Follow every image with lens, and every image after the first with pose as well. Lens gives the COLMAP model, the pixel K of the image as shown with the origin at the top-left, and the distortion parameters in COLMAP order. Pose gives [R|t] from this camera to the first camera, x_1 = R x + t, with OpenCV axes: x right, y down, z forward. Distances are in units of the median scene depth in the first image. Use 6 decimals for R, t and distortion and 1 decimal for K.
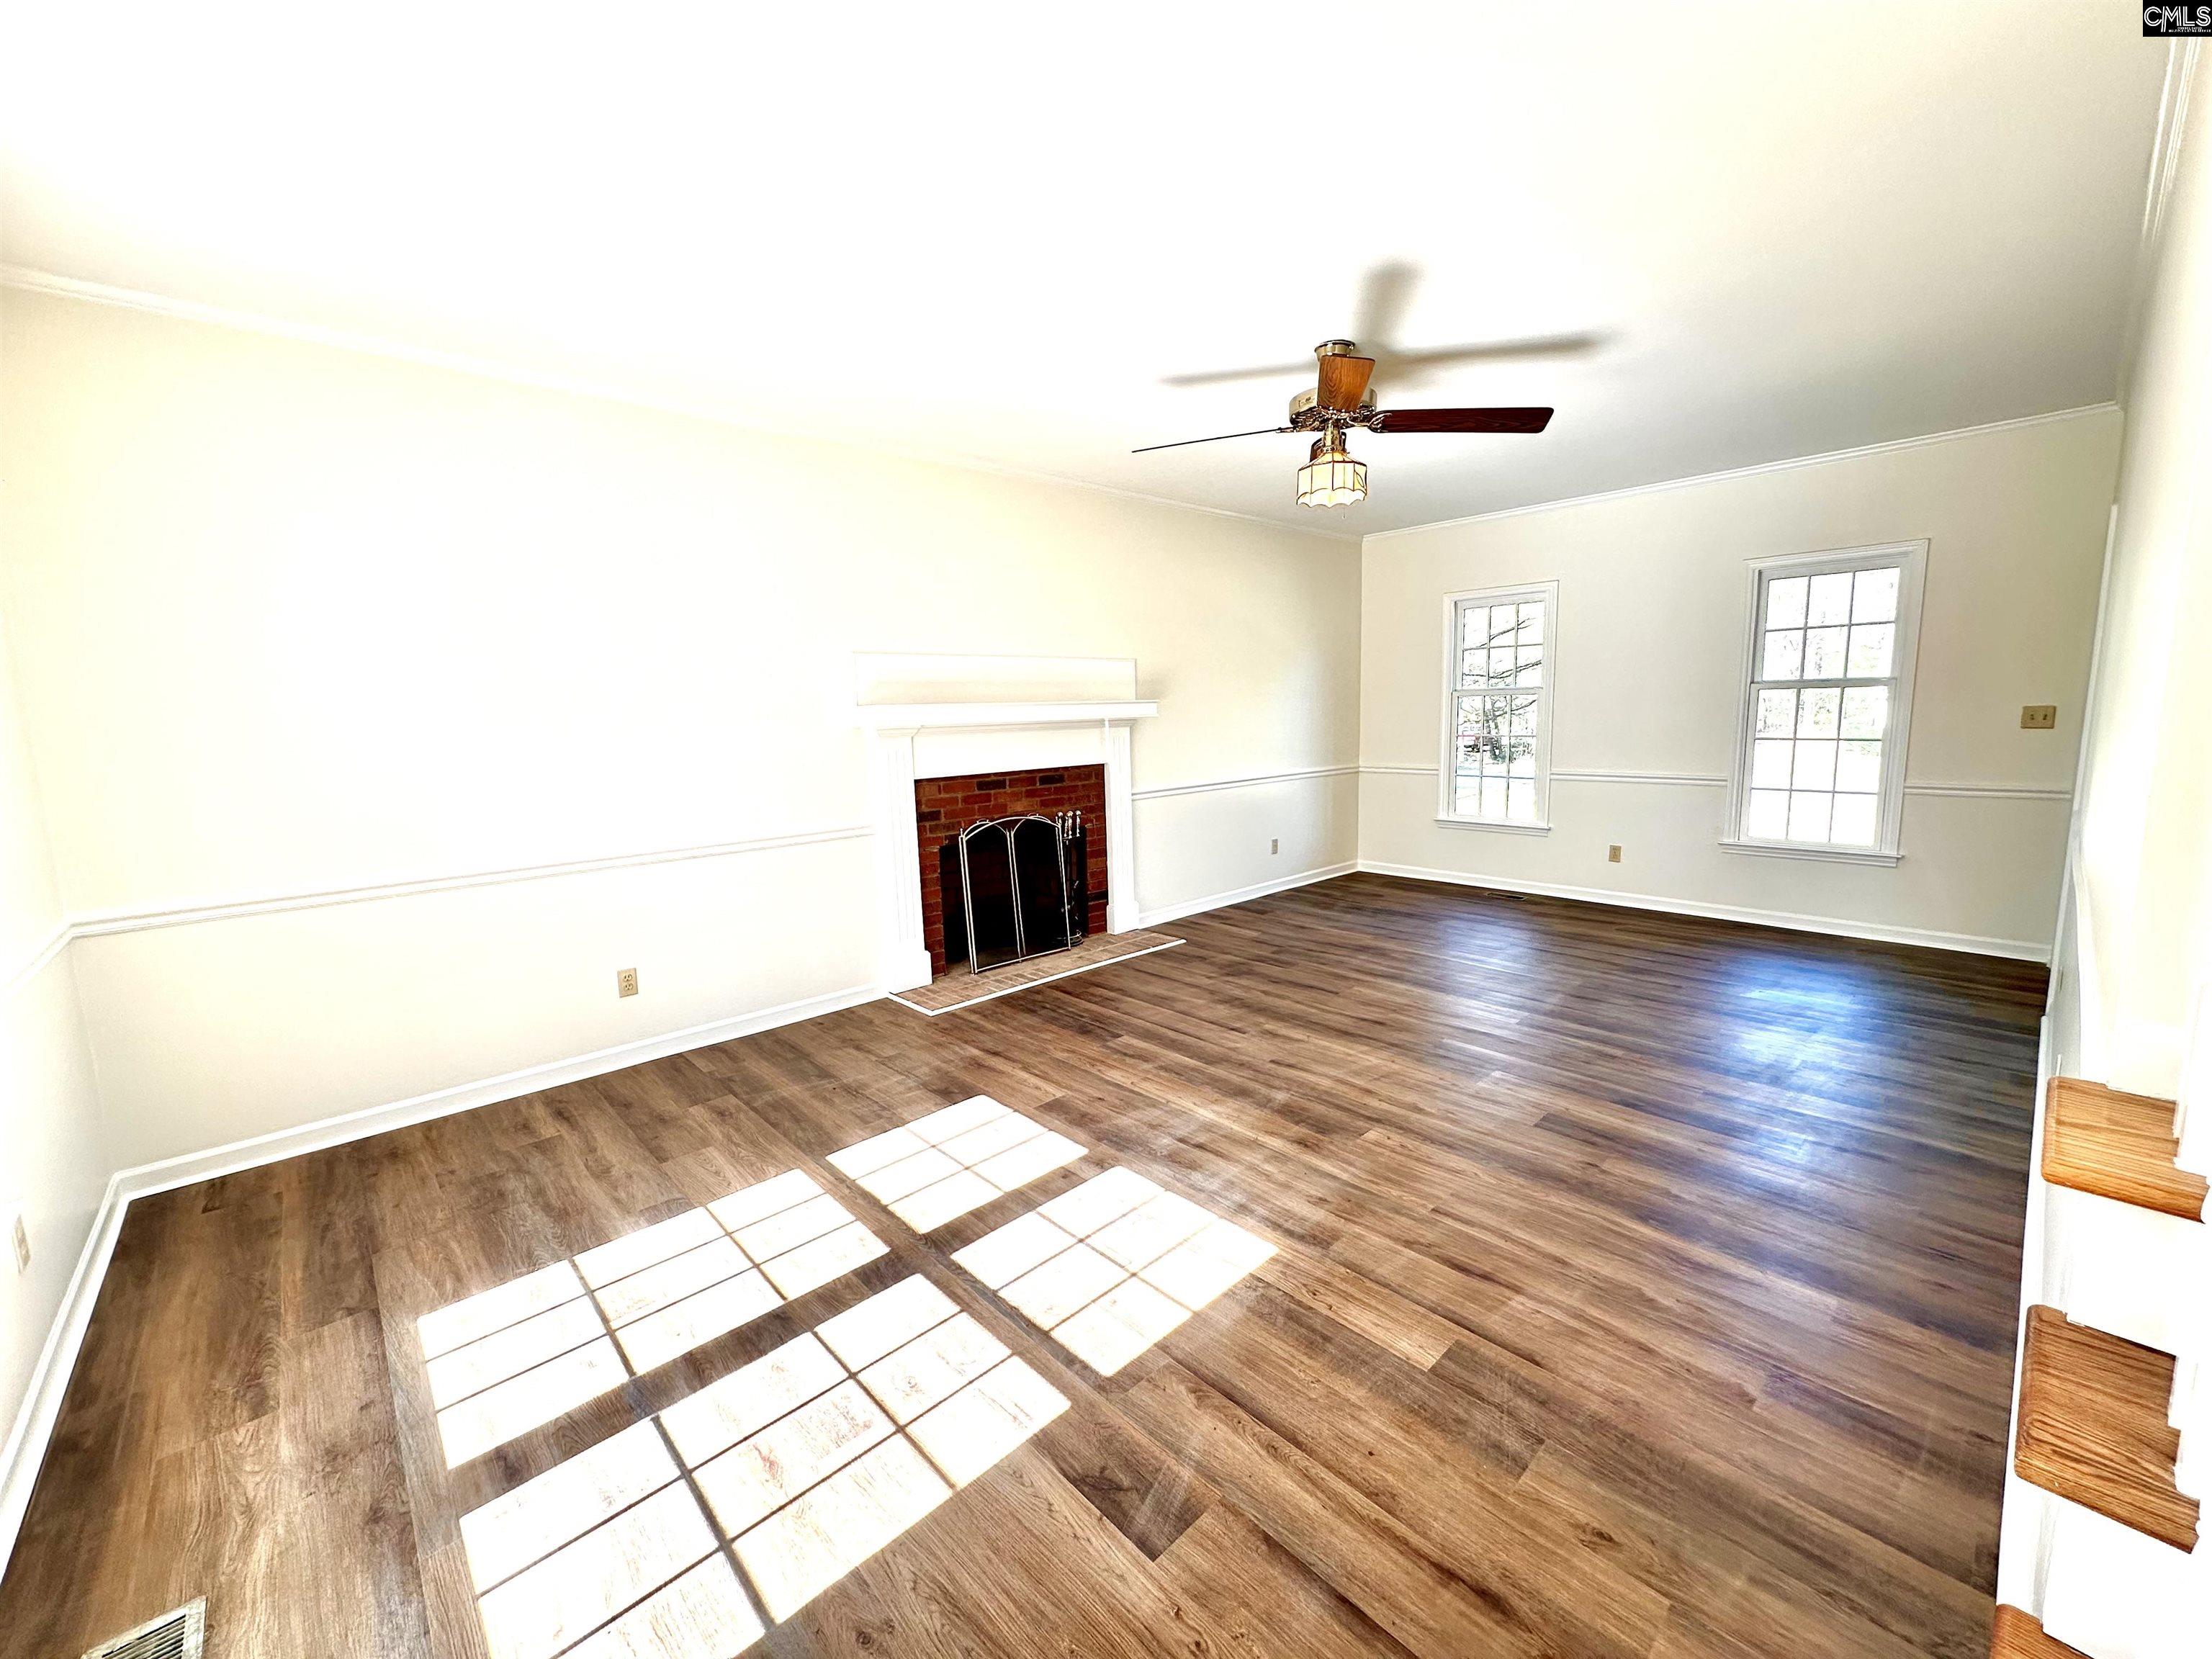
lens RADIAL K [[883.6, 0, 1094.8], [0, 883.6, 834.1], [0, 0, 1]] dist [-0.000503, 0.000105]
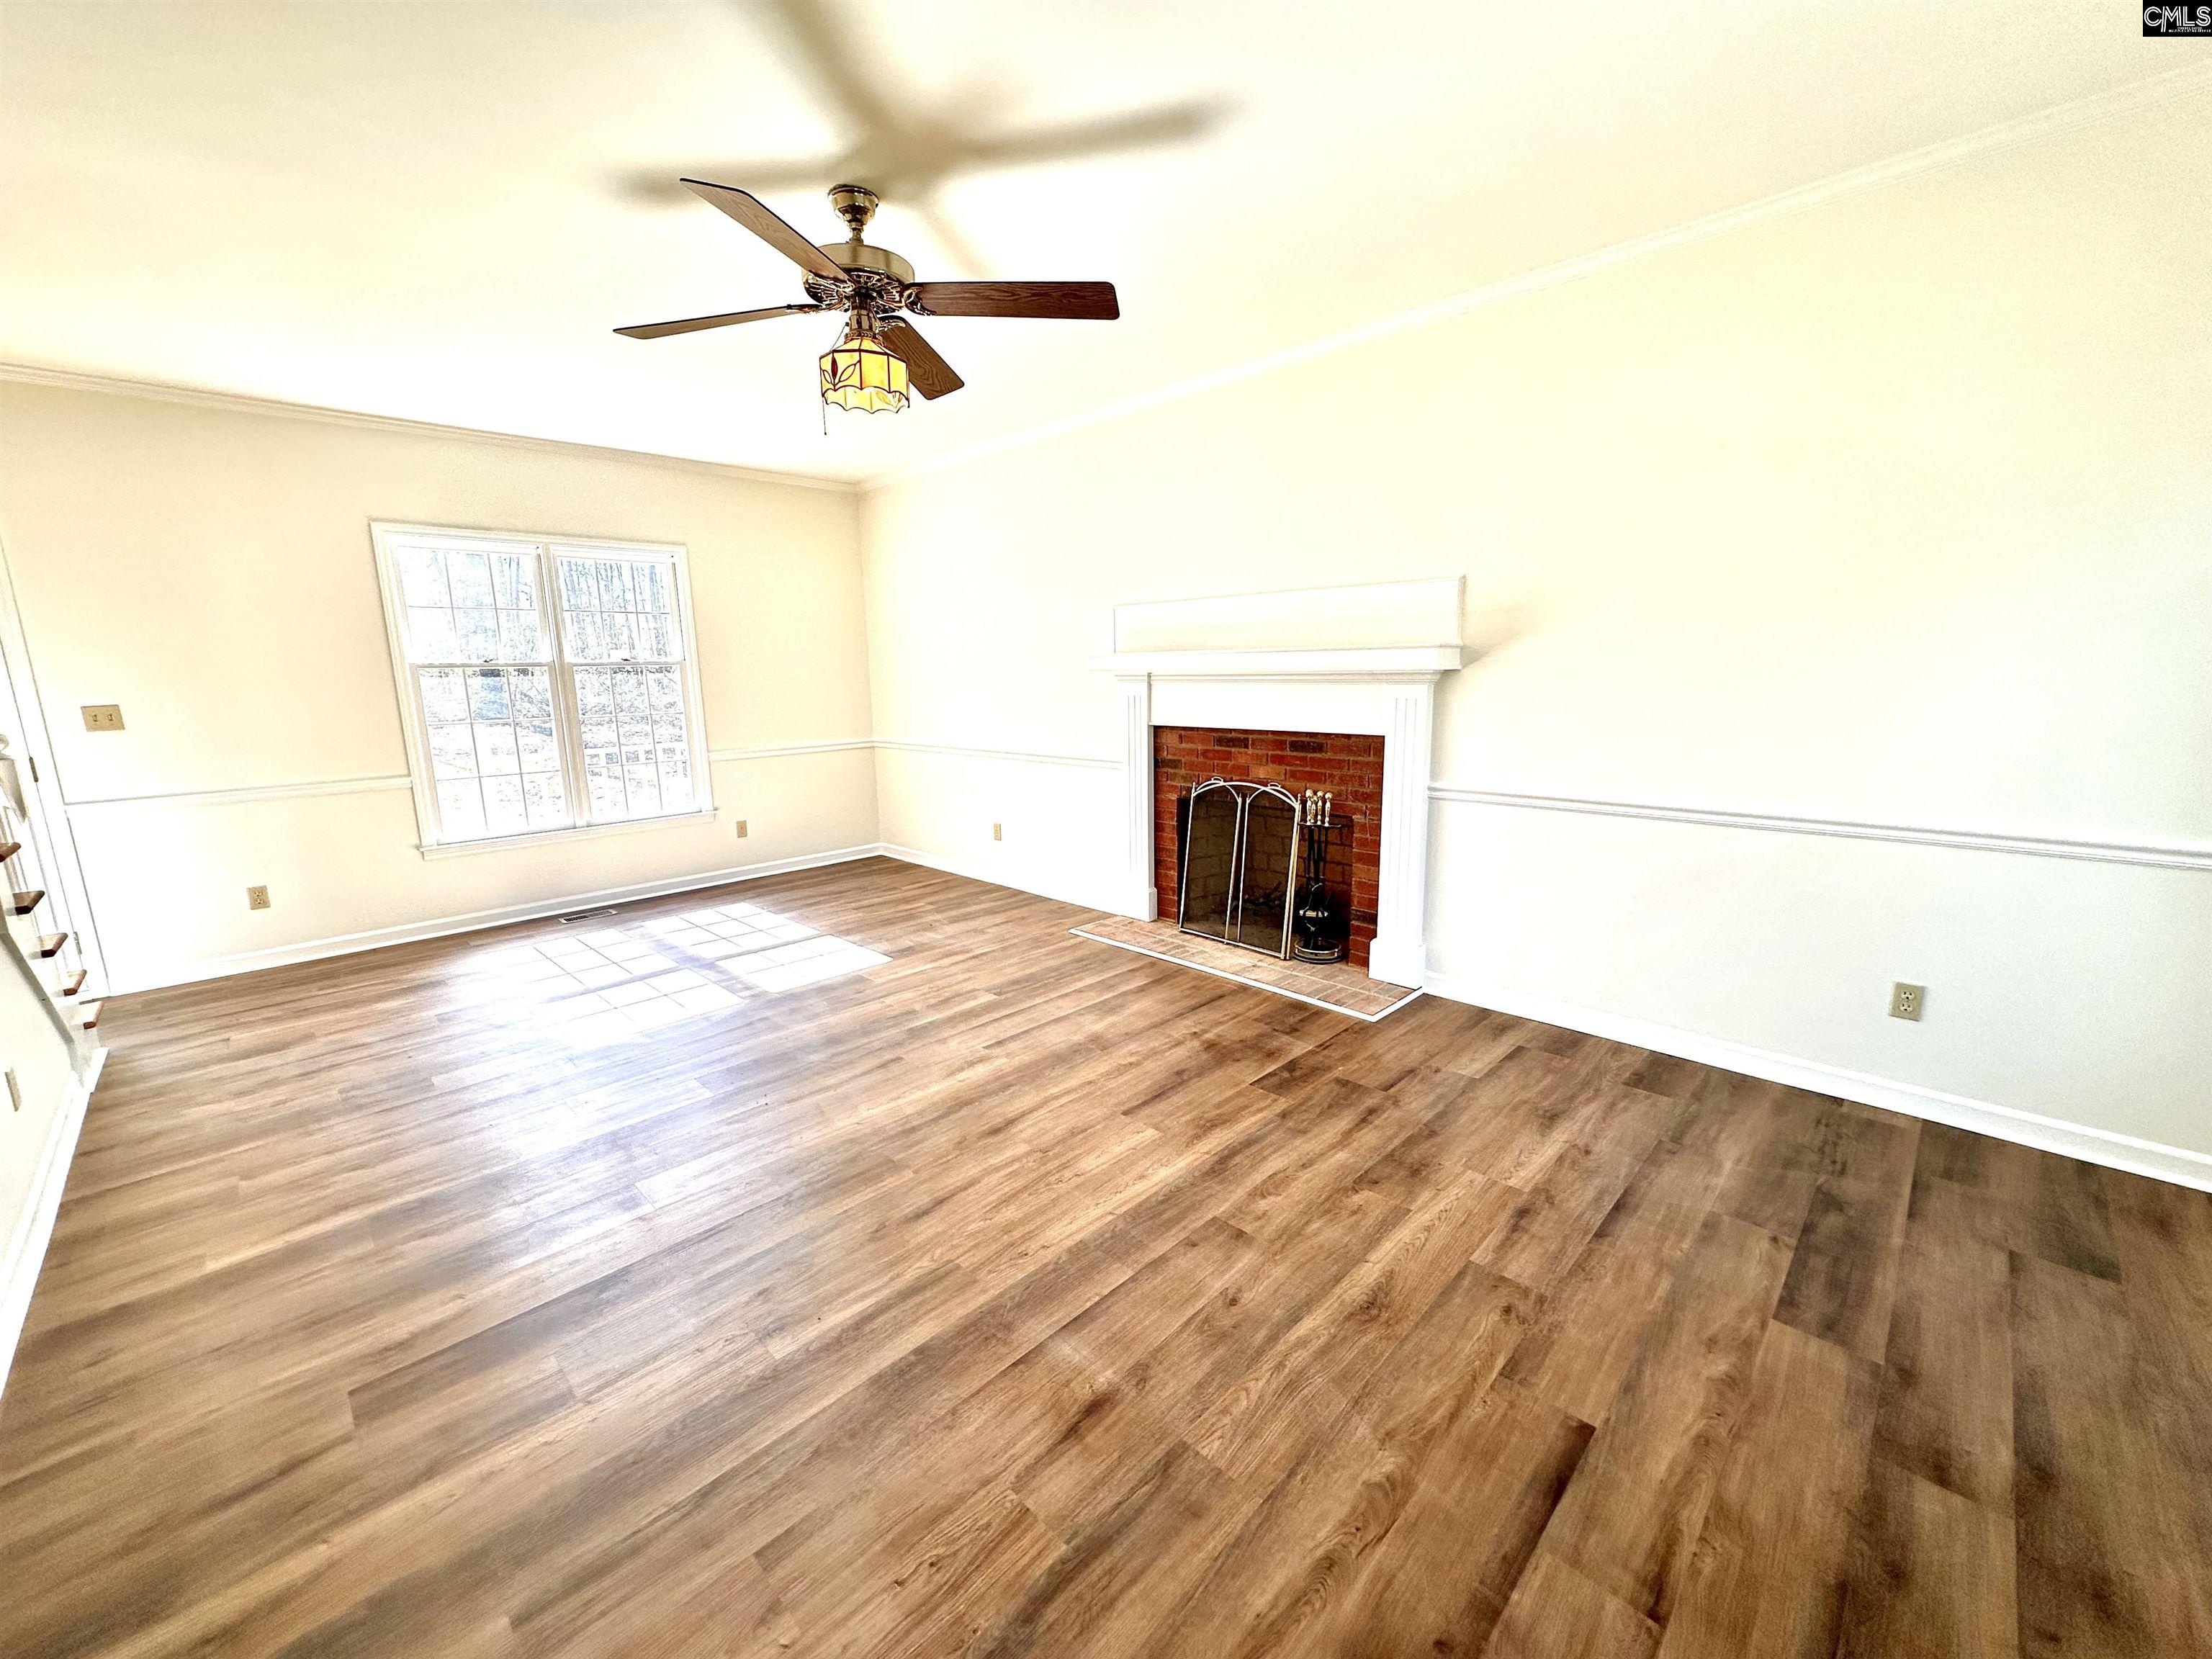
lens RADIAL K [[883.6, 0, 1116.6], [0, 883.6, 831.5], [0, 0, 1]] dist [-0.000503, 0.000105]
pose [[0.046902, 0.208552, -0.976886, 0.819708], [-0.124973, 0.971503, 0.201403, -0.141283], [0.991051, 0.112638, 0.071629, 0.879490]]
